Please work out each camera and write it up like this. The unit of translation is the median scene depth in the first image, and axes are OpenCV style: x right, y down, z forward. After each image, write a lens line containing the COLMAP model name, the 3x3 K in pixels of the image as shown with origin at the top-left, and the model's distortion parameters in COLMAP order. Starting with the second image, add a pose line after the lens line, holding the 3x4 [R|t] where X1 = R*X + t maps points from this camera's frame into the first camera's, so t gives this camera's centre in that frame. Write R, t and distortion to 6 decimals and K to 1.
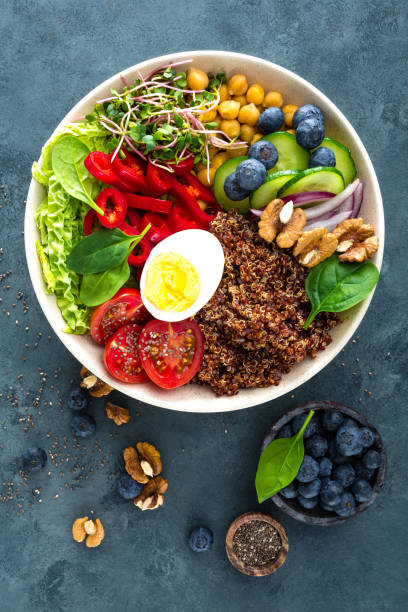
lens RADIAL K [[647.0, 0, 198.1], [0, 647.0, 310.1], [0, 0, 1]] dist [-0.008640, 0.000000]
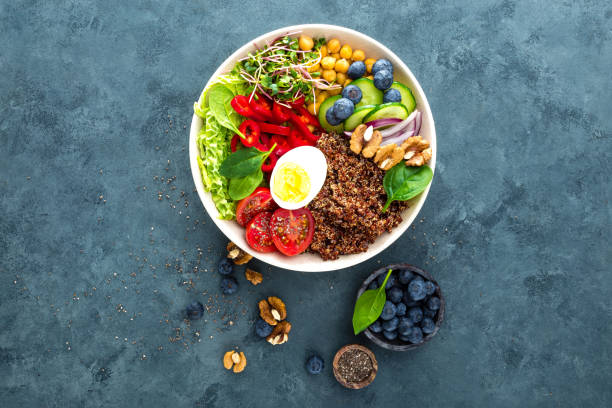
lens RADIAL K [[647.0, 0, 300.2], [0, 647.0, 203.8], [0, 0, 1]] dist [-0.008640, 0.000000]
pose [[0.999671, -0.021704, -0.013658, -0.002011], [0.021717, 0.999764, 0.000815, 0.004163], [0.013638, -0.001111, 0.999906, -0.460024]]
